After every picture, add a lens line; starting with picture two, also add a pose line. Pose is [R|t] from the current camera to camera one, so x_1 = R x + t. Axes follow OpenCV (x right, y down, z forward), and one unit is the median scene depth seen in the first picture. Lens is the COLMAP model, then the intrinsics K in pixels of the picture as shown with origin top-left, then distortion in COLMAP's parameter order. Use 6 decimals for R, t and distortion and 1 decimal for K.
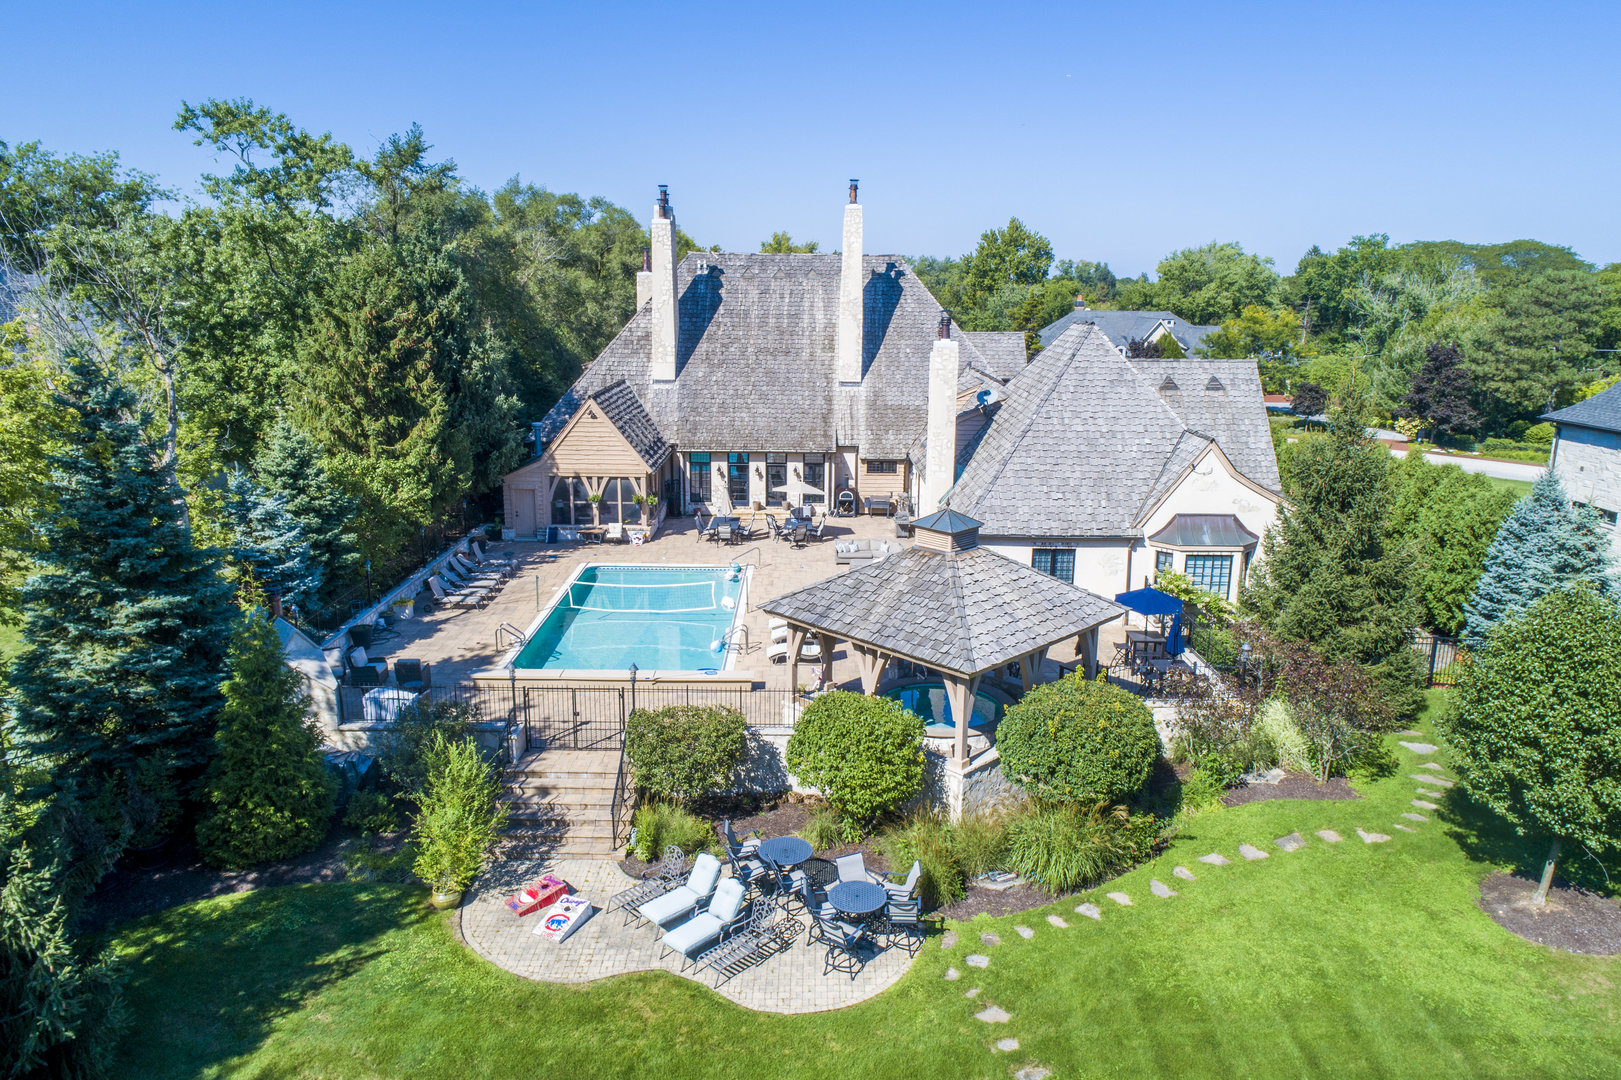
lens RADIAL K [[1089.4, 0, 817.5], [0, 1089.4, 545.8], [0, 0, 1]] dist [-0.001732, 0.003107]
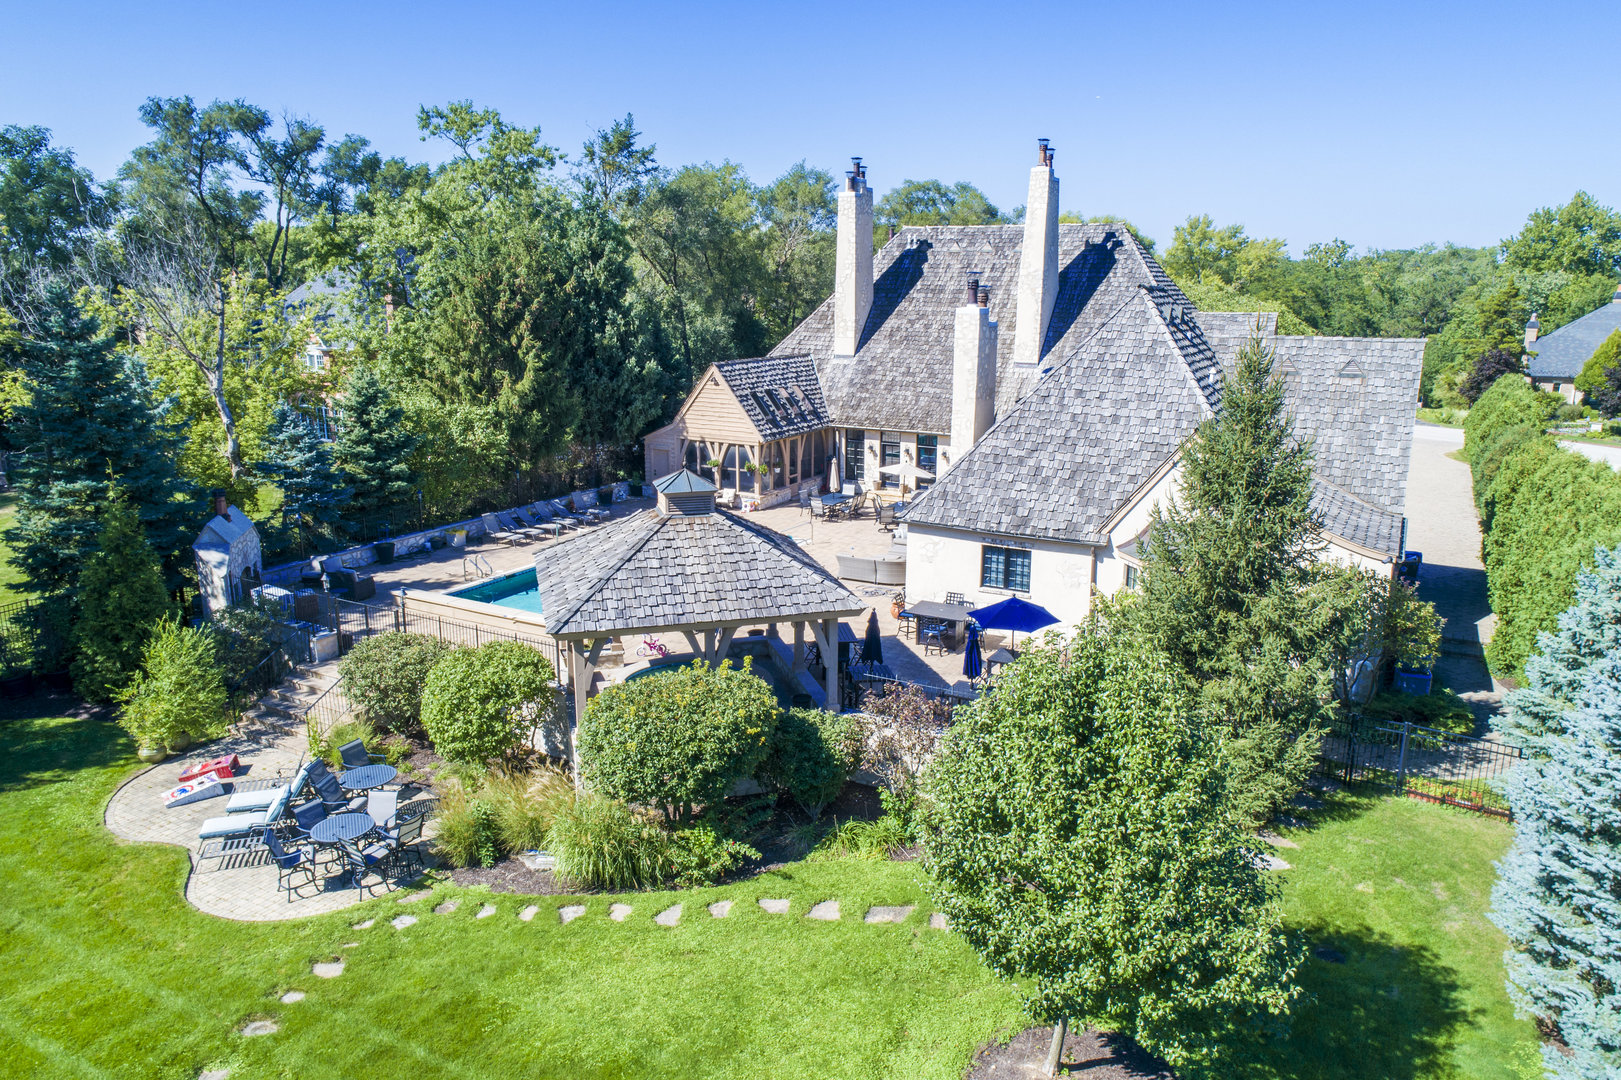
lens RADIAL K [[1089.4, 0, 817.5], [0, 1089.4, 545.8], [0, 0, 1]] dist [-0.001732, 0.003107]
pose [[0.873895, 0.110303, -0.473435, 0.377069], [-0.111170, 0.993454, 0.026256, -0.003796], [0.473232, 0.029687, 0.880437, 0.140838]]
